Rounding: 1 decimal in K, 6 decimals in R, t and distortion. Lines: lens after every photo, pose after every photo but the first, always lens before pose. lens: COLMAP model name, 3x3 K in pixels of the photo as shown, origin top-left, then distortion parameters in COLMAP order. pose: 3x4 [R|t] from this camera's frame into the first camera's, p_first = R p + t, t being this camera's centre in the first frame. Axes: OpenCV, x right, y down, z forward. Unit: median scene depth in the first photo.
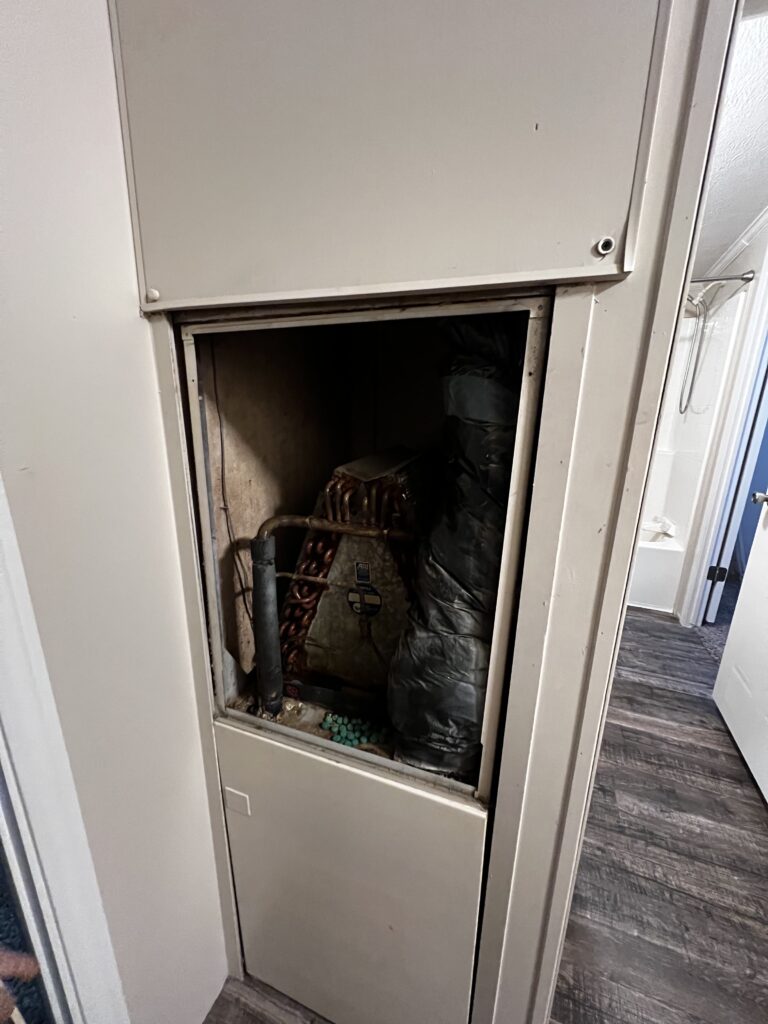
lens RADIAL K [[413.0, 0, 383.7], [0, 413.0, 511.6], [0, 0, 1]] dist [0.004138, -0.000088]
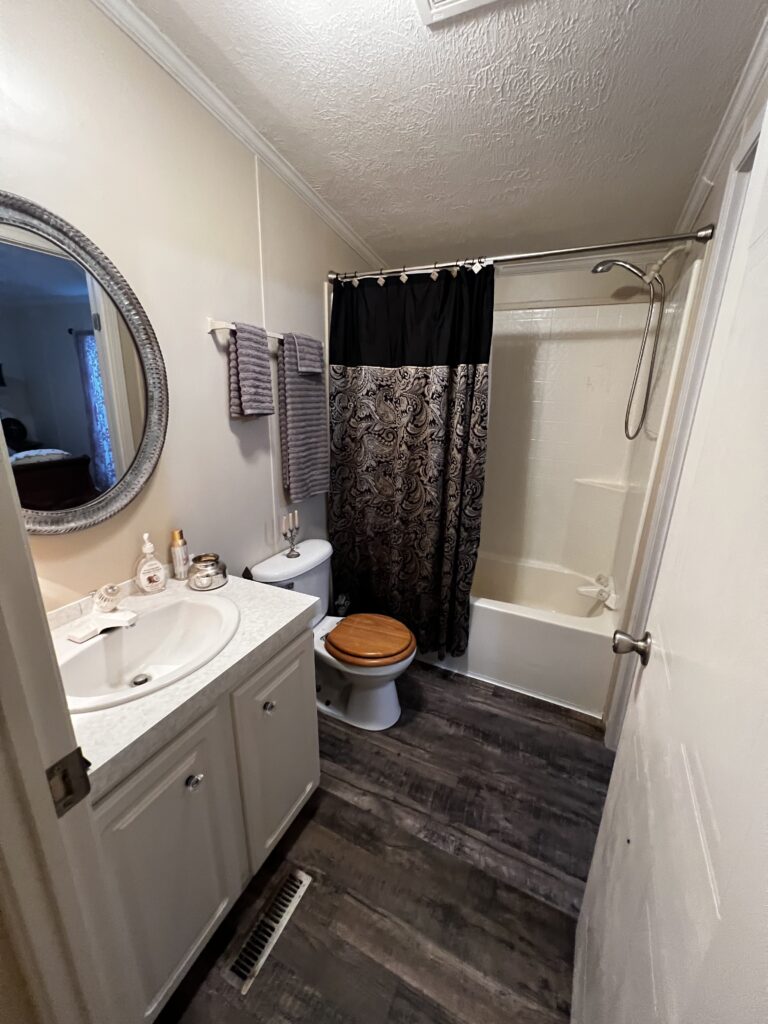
lens RADIAL K [[413.0, 0, 384.6], [0, 413.0, 511.0], [0, 0, 1]] dist [0.004138, -0.000088]
pose [[0.995625, 0.038606, -0.085094, 0.483429], [-0.037074, 0.999122, 0.019509, -0.149746], [0.085773, -0.016269, 0.996182, 0.341190]]
